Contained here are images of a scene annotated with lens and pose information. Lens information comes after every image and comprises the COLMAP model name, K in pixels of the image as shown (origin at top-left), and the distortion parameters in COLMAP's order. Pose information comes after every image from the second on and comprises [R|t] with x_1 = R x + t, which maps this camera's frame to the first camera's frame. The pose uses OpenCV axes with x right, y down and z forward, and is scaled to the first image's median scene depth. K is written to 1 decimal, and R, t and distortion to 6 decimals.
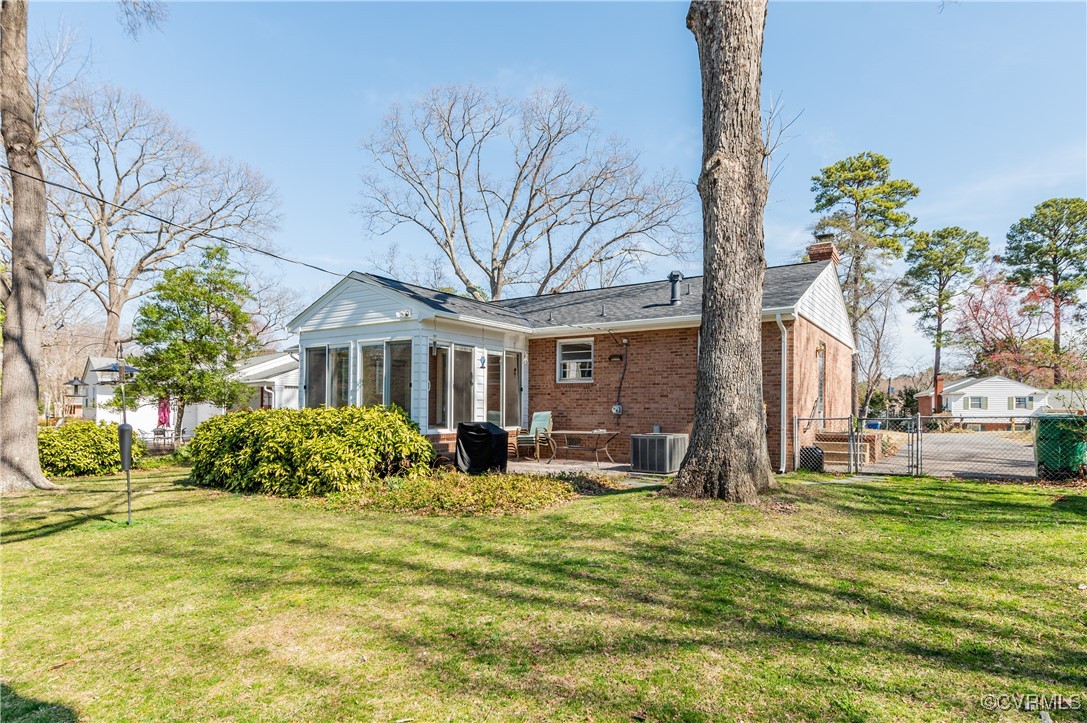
lens RADIAL K [[590.9, 0, 583.2], [0, 590.9, 404.7], [0, 0, 1]] dist [0.003637, -0.001219]
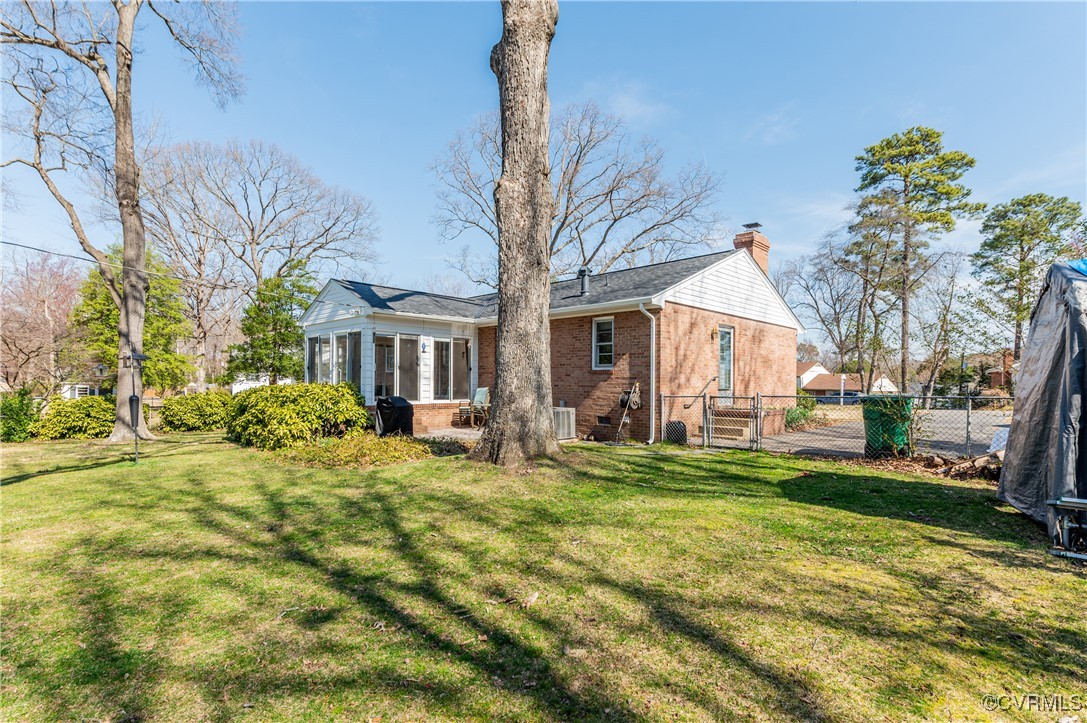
lens RADIAL K [[523.2, 0, 545.2], [0, 523.2, 382.0], [0, 0, 1]] dist [0.002972, -0.000258]
pose [[0.973905, 0.004178, -0.226918, 0.327765], [-0.002759, 0.999975, 0.006569, -0.007641], [0.226939, -0.005771, 0.973892, -0.014348]]
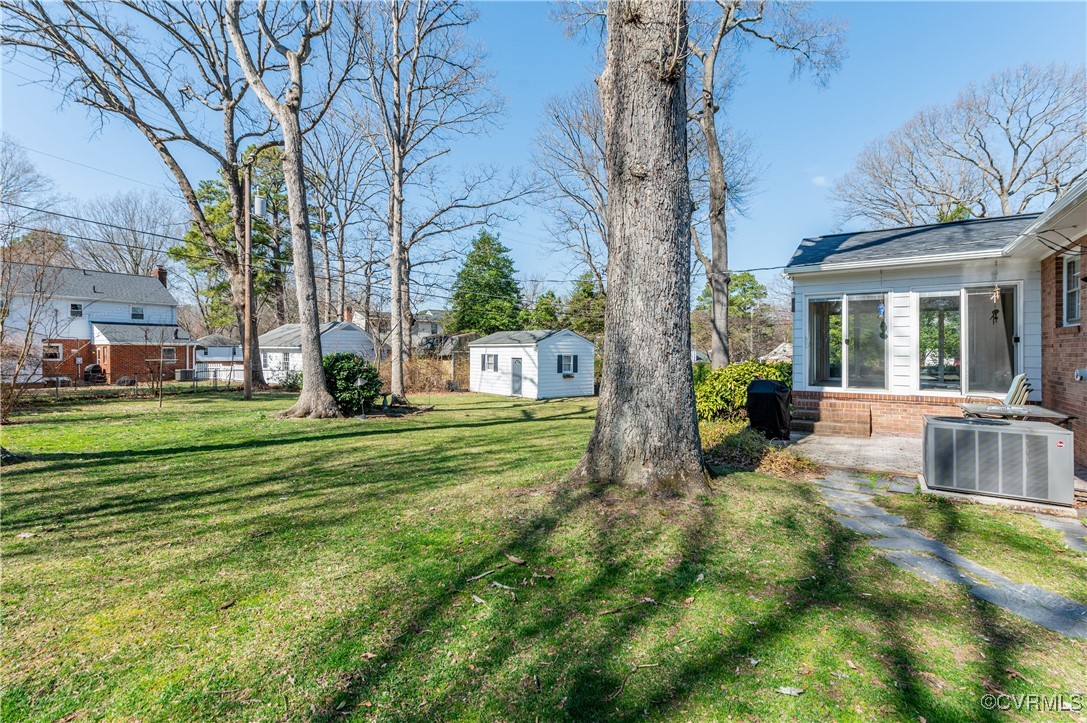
lens RADIAL K [[485.8, 0, 543.5], [0, 485.8, 361.5], [0, 0, 1]] dist [-0.001594, -0.000180]
pose [[-0.053316, 0.015798, -0.998453, 0.540330], [0.000905, 0.999875, 0.015772, -0.011440], [0.998577, -0.000063, -0.053324, 0.555012]]
